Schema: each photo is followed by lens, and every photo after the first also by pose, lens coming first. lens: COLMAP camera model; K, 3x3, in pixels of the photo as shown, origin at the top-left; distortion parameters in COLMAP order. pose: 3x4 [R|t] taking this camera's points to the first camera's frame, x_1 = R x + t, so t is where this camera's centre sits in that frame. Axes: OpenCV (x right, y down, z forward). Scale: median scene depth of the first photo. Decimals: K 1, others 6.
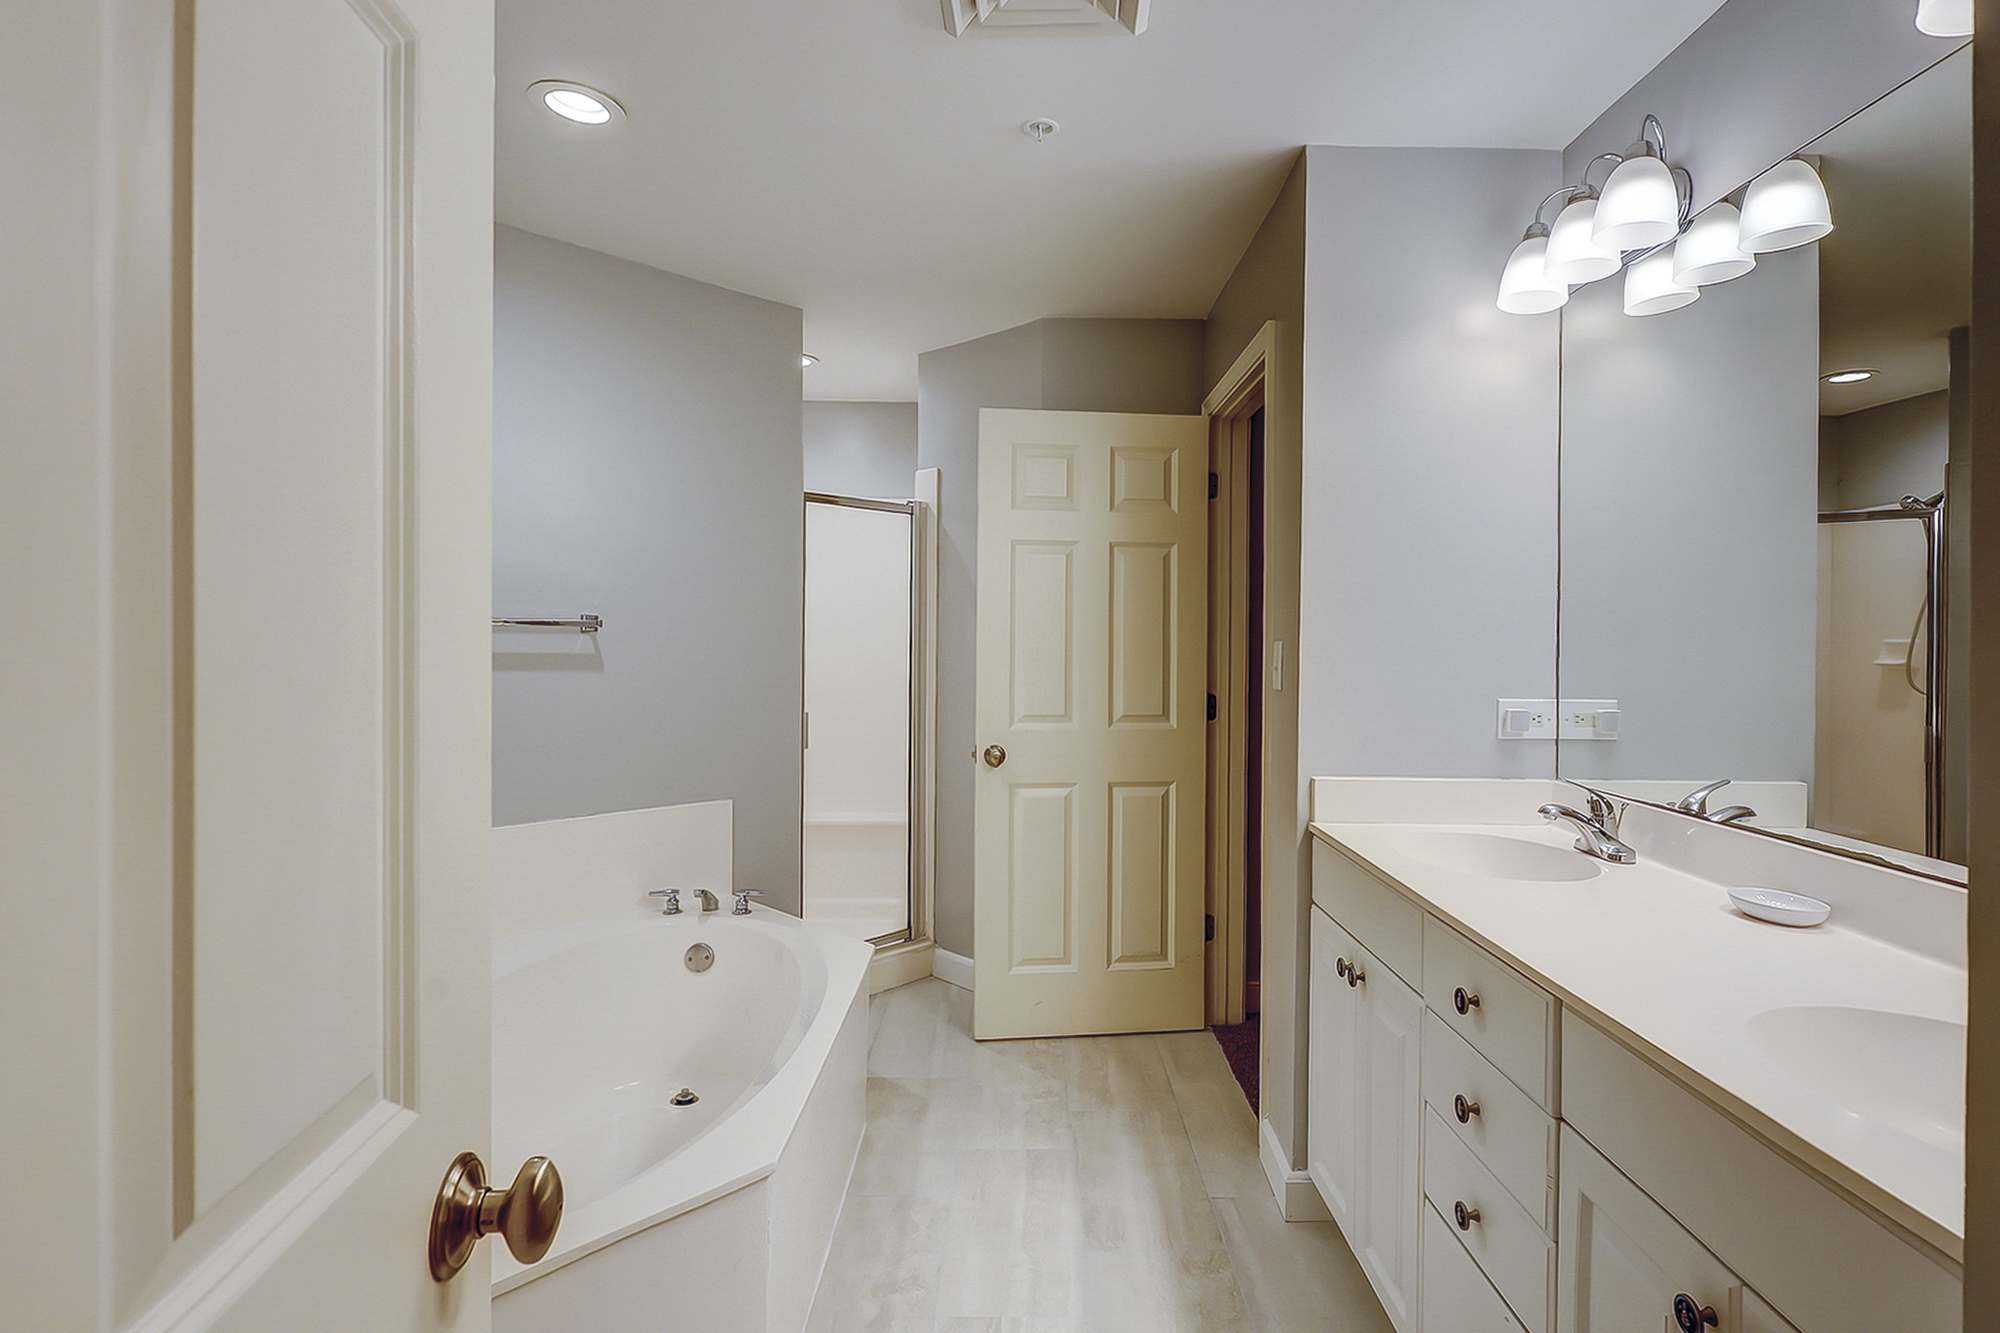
lens RADIAL K [[990.2, 0, 1007.8], [0, 990.2, 652.4], [0, 0, 1]] dist [-0.001091, -0.002032]
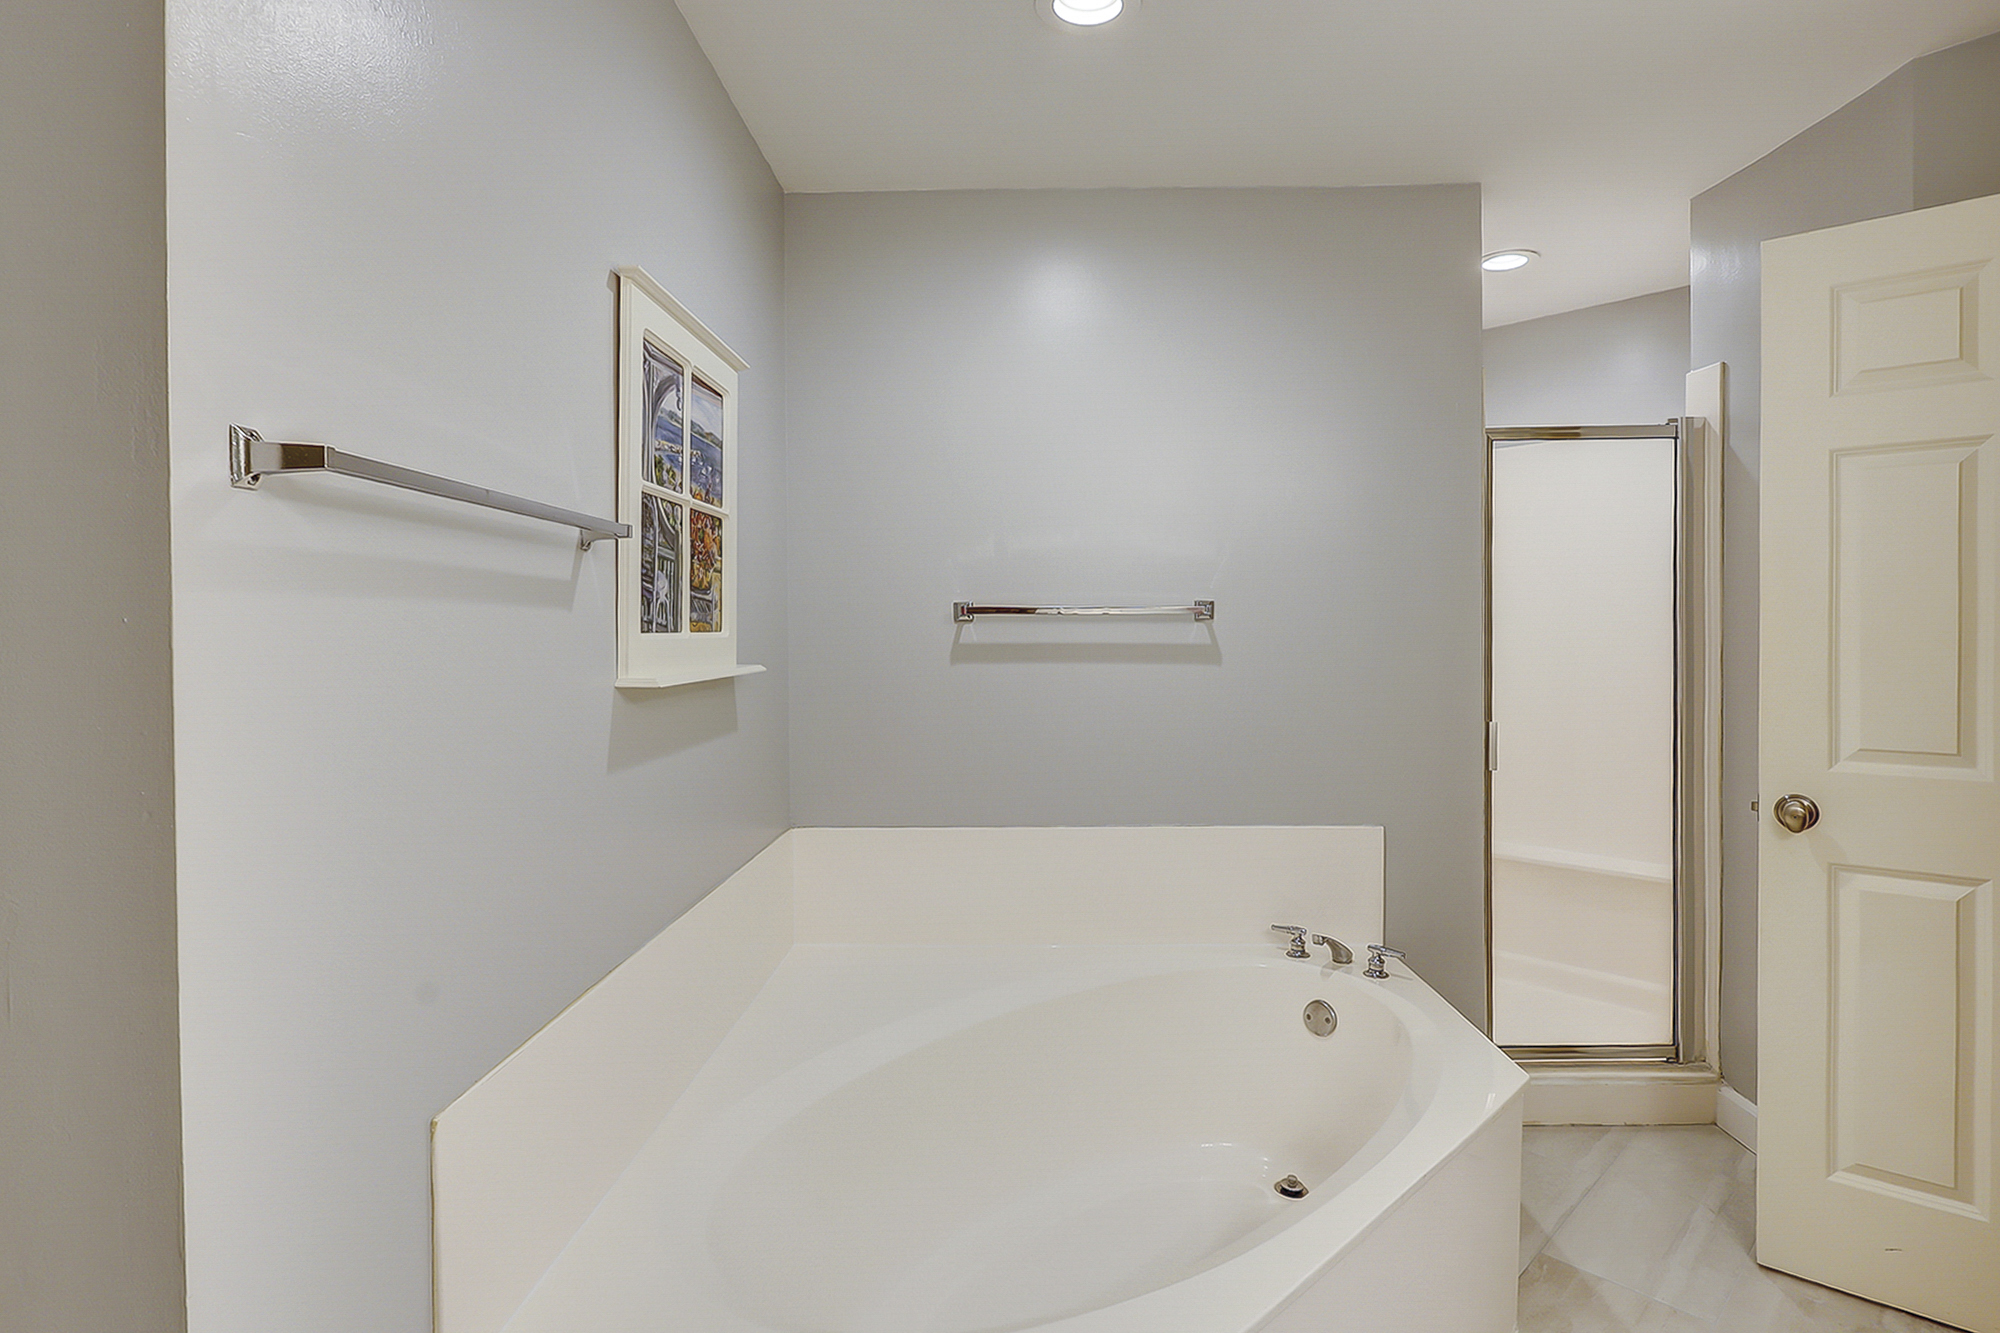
lens RADIAL K [[990.2, 0, 1007.8], [0, 990.2, 652.4], [0, 0, 1]] dist [-0.001091, -0.002032]
pose [[0.695099, 0.004268, -0.718901, 0.084997], [0.001684, 0.999970, 0.007565, 0.001429], [0.718912, -0.006469, 0.695071, 0.234707]]
